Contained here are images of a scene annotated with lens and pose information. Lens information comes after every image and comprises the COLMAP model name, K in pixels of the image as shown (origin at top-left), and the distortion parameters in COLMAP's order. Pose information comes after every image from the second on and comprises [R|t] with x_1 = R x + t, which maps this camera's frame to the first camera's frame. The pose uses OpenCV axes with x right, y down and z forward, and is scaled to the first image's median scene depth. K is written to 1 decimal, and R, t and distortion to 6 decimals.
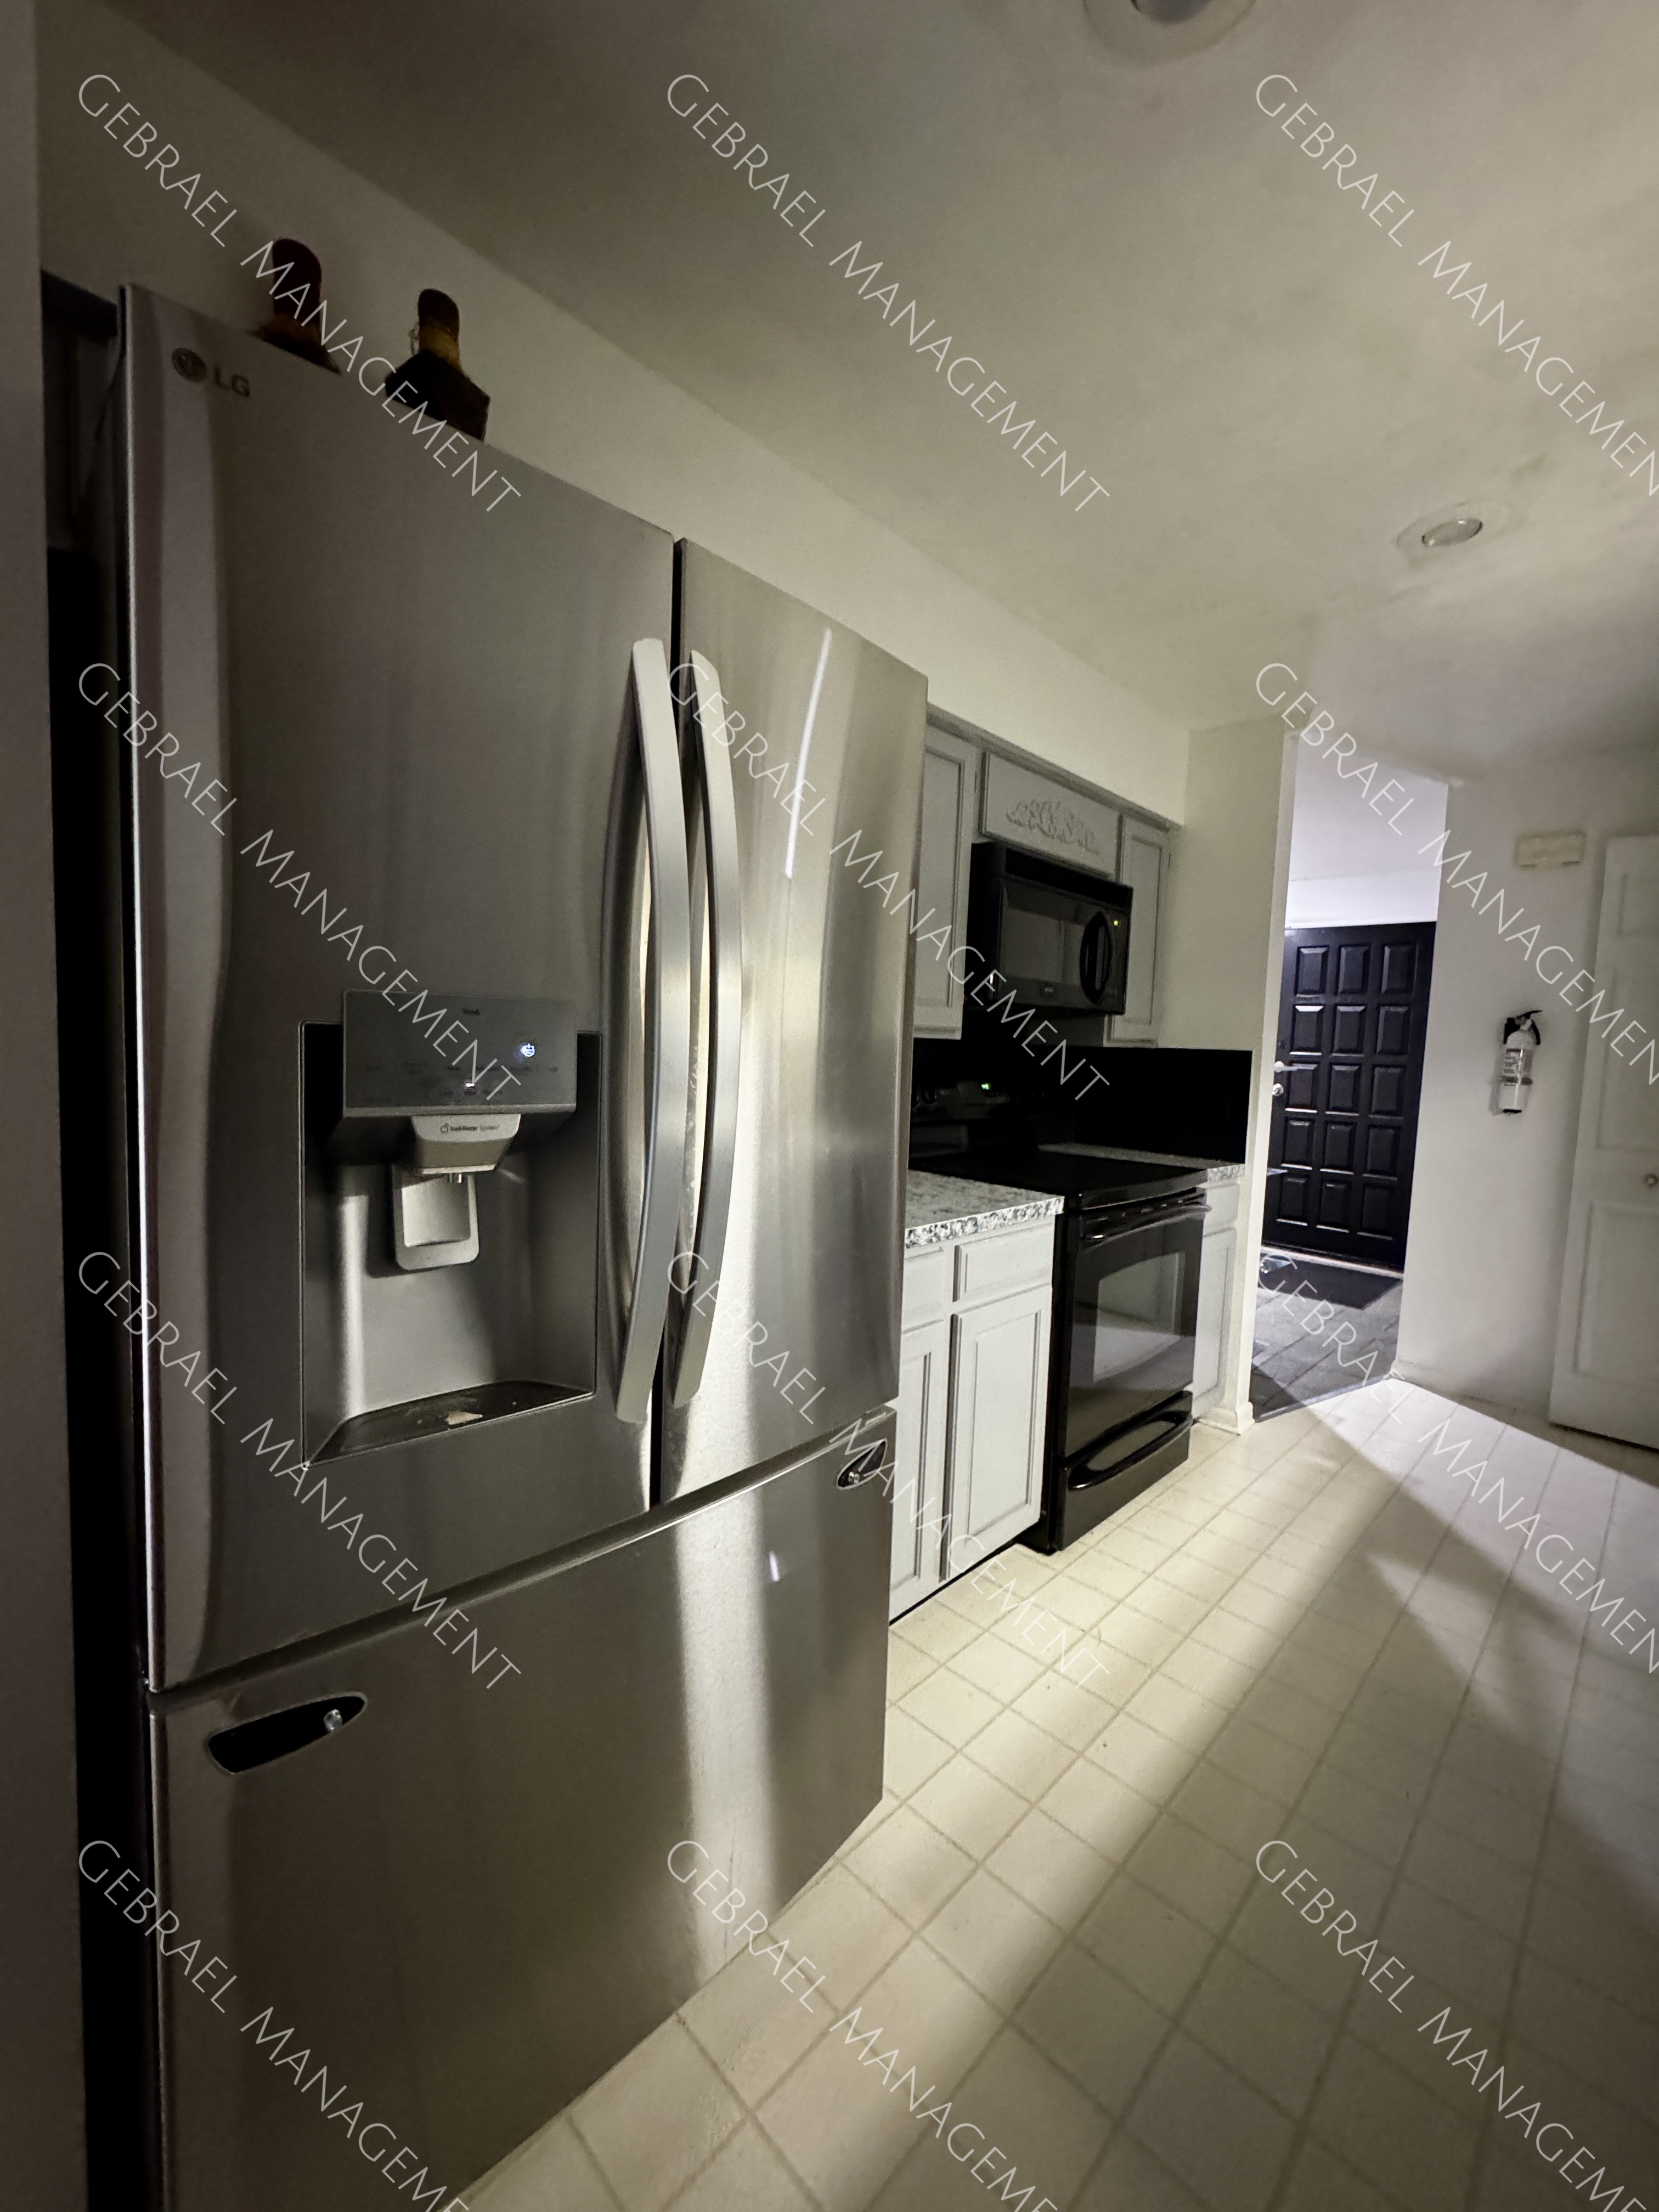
lens RADIAL K [[889.0, 0, 832.4], [0, 889.0, 1107.9], [0, 0, 1]] dist [-0.003574, -0.000013]
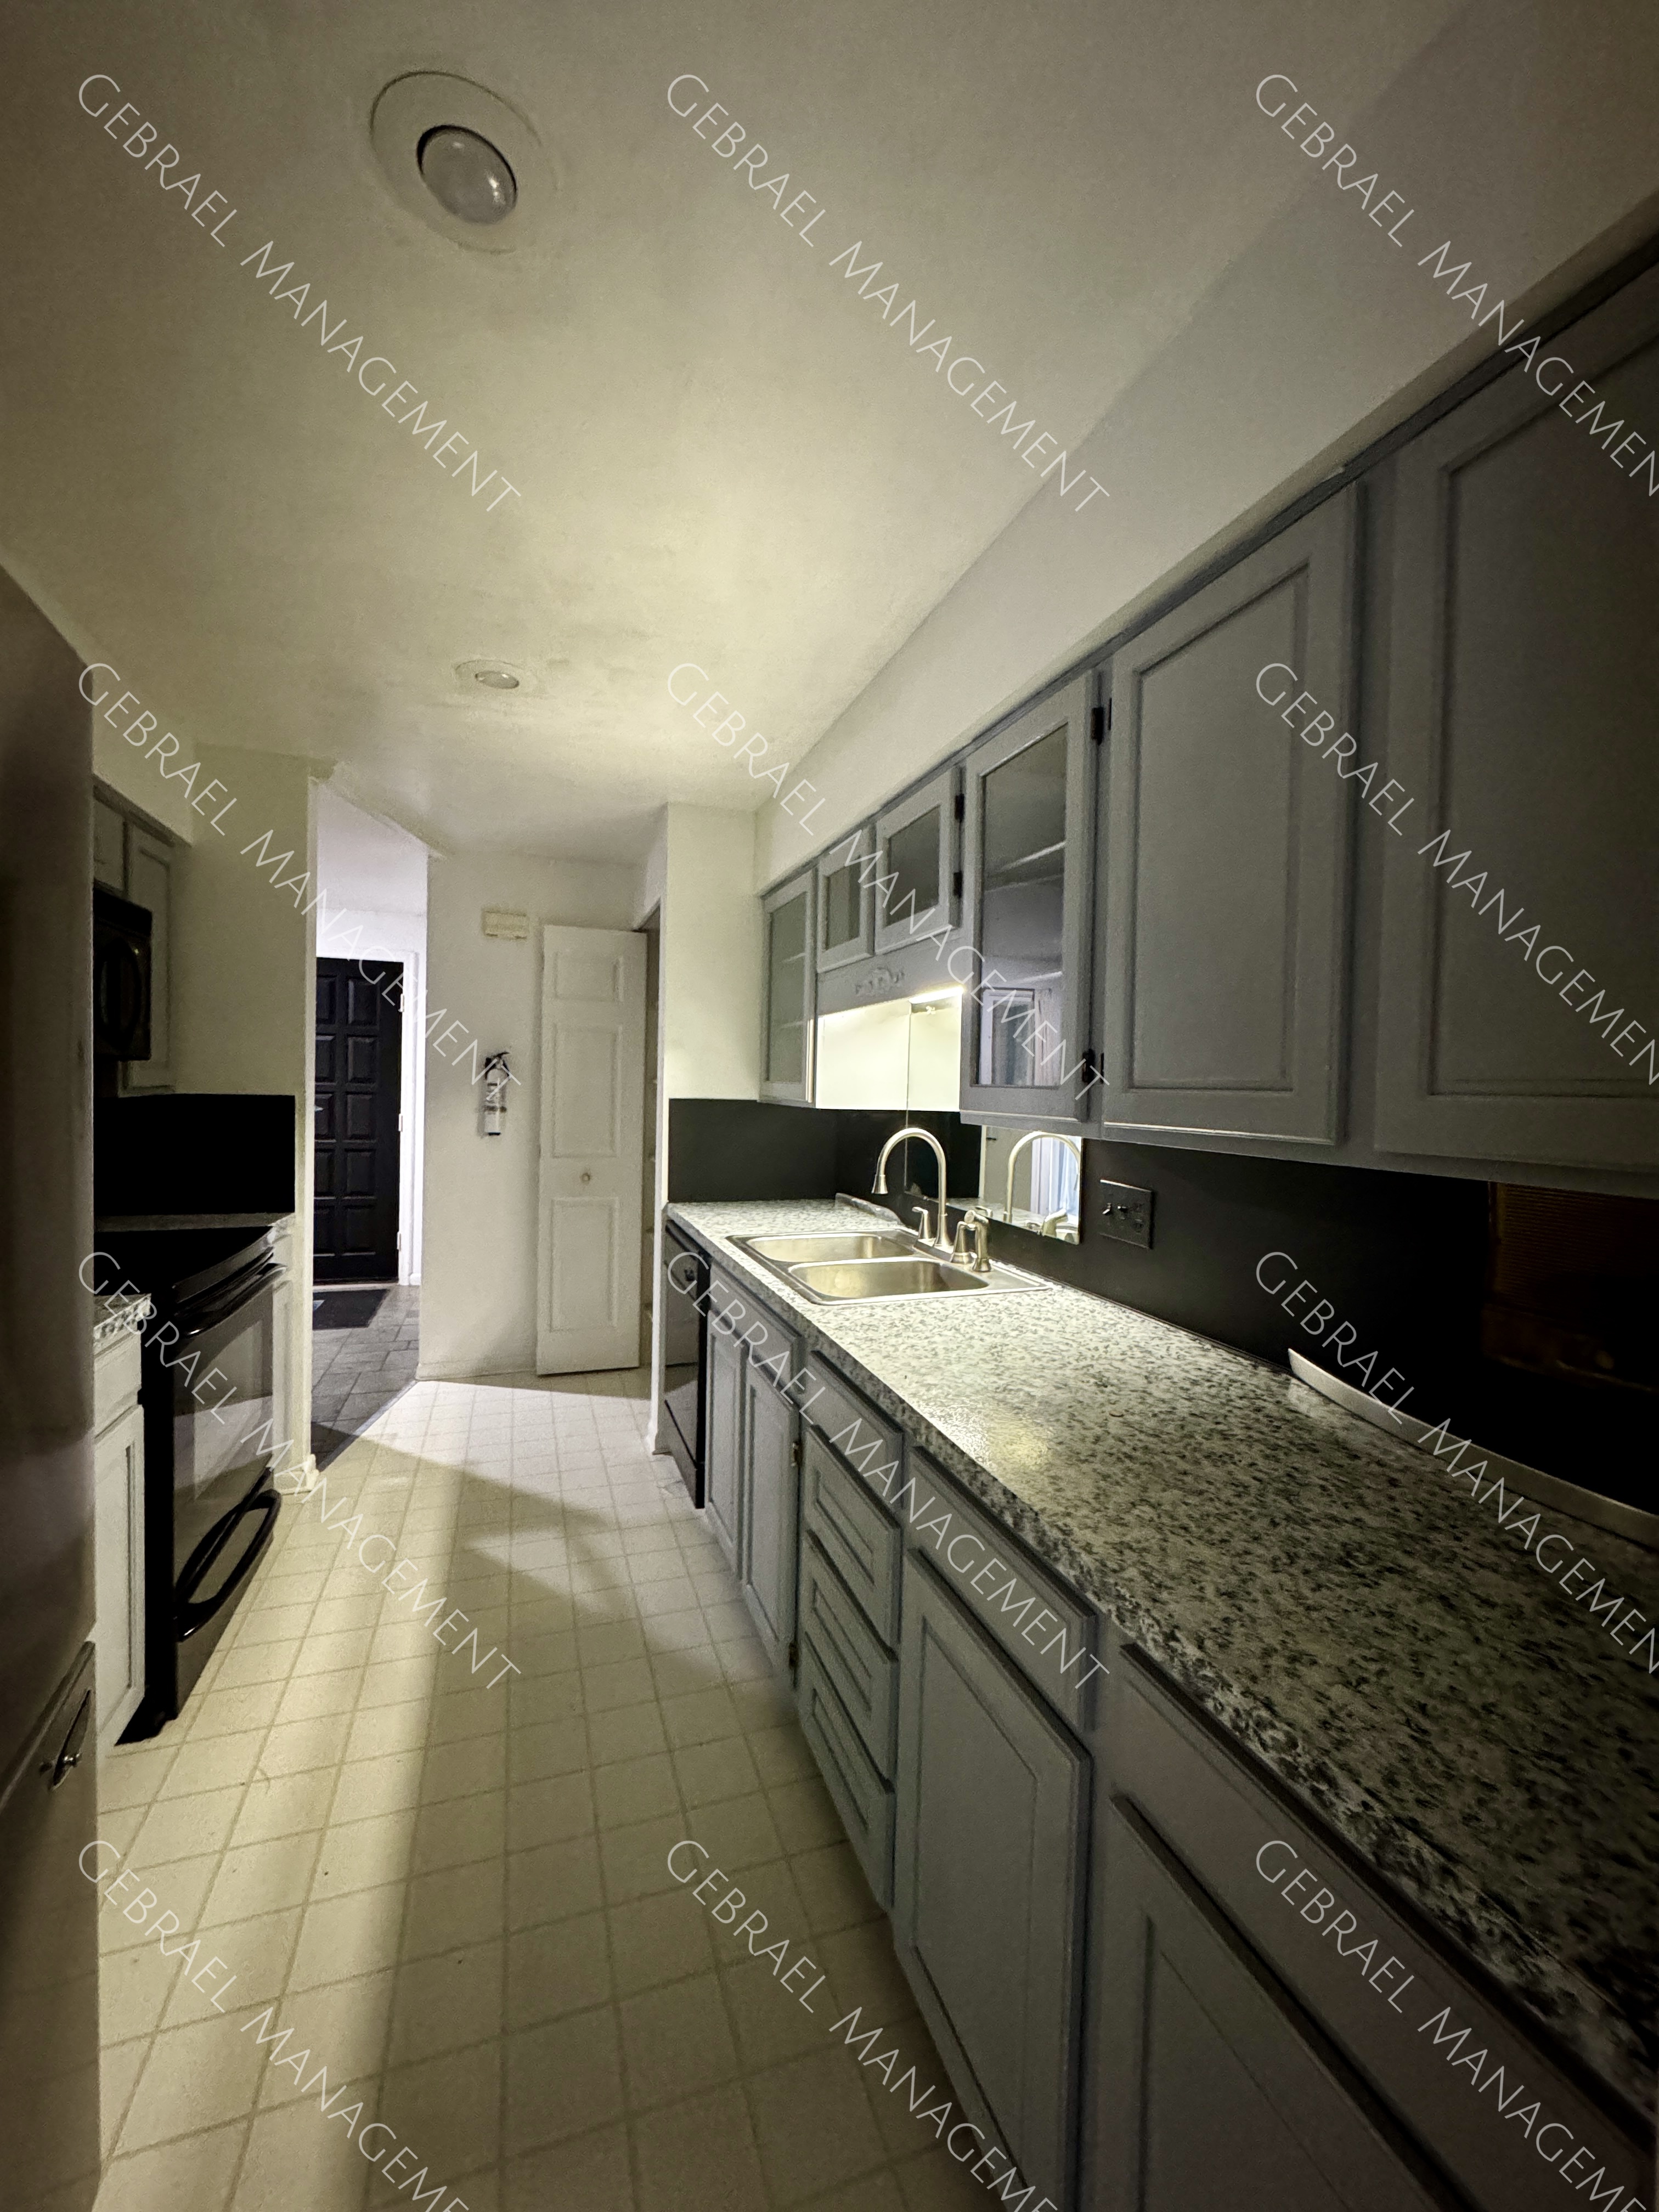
lens RADIAL K [[889.0, 0, 834.0], [0, 889.0, 1106.0], [0, 0, 1]] dist [-0.003574, -0.000013]
pose [[0.431700, -0.050409, 0.900608, -0.156616], [0.060990, 0.997784, 0.026613, -0.045184], [-0.899953, 0.043439, 0.433818, 0.052108]]
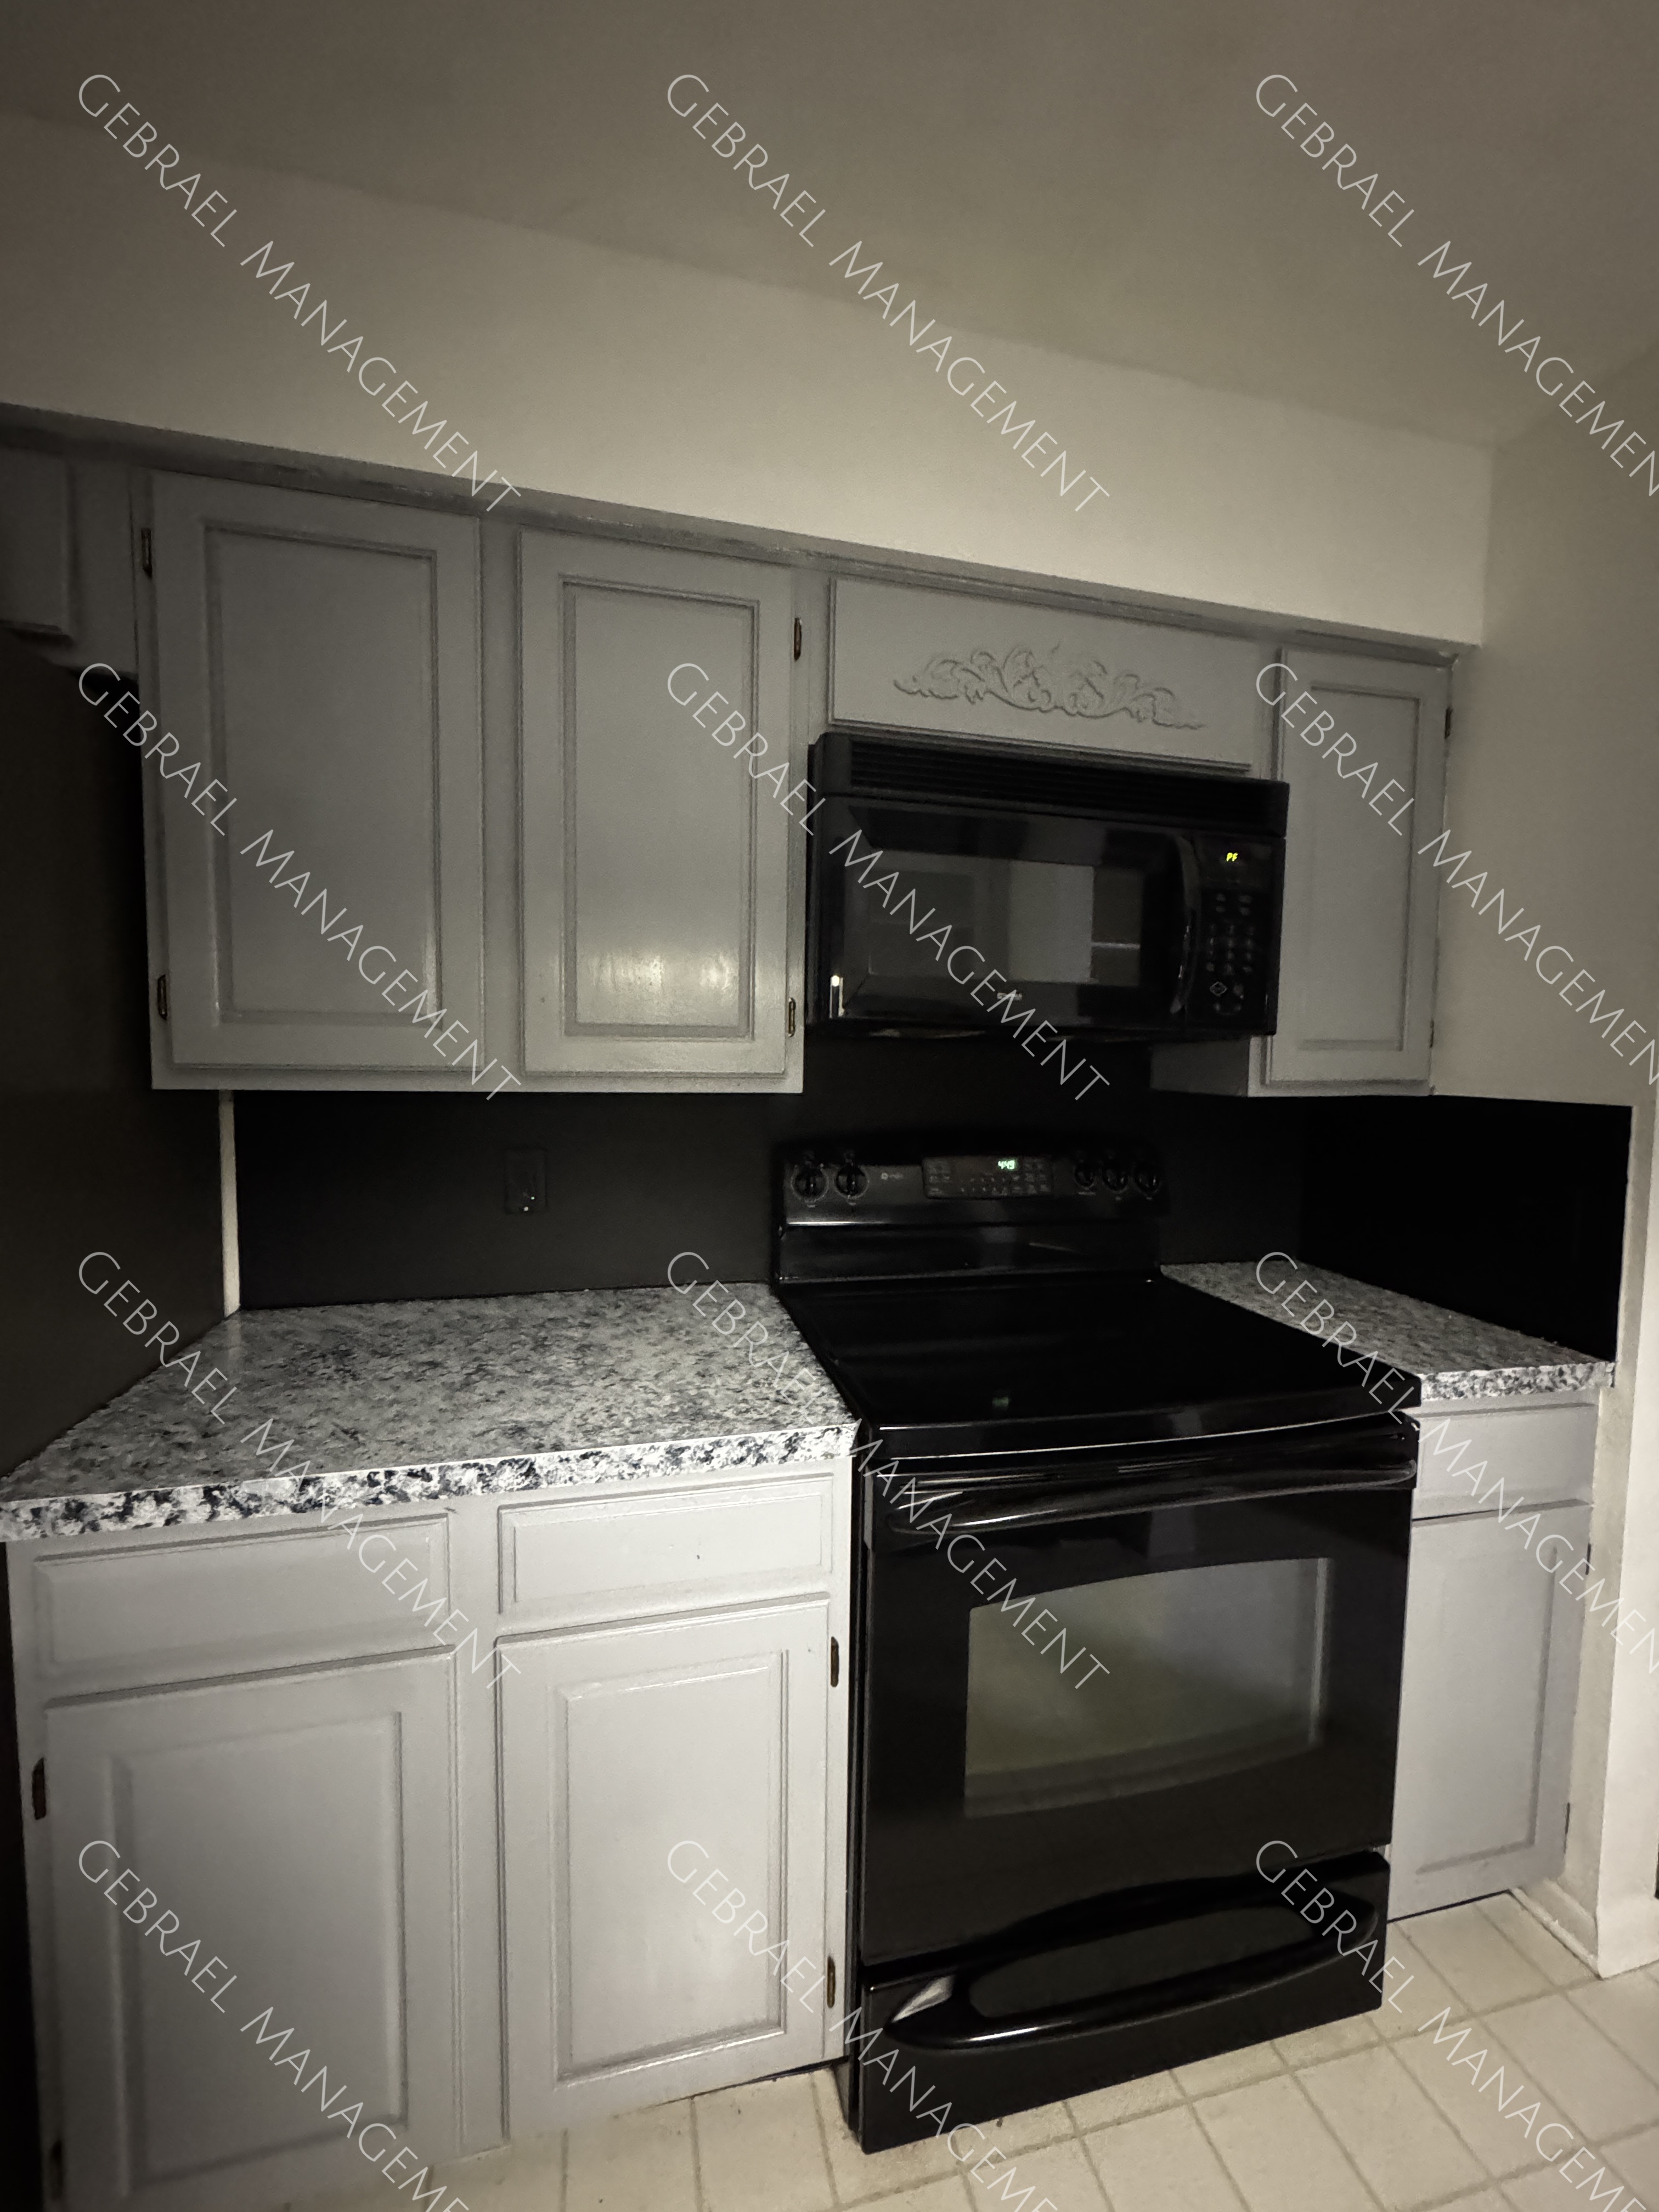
lens RADIAL K [[889.0, 0, 830.1], [0, 889.0, 1103.7], [0, 0, 1]] dist [-0.003574, -0.000013]
pose [[0.853817, 0.007681, -0.520517, 0.387486], [-0.024884, 0.999350, -0.026072, -0.046909], [0.519979, 0.035213, 0.853453, 0.446859]]
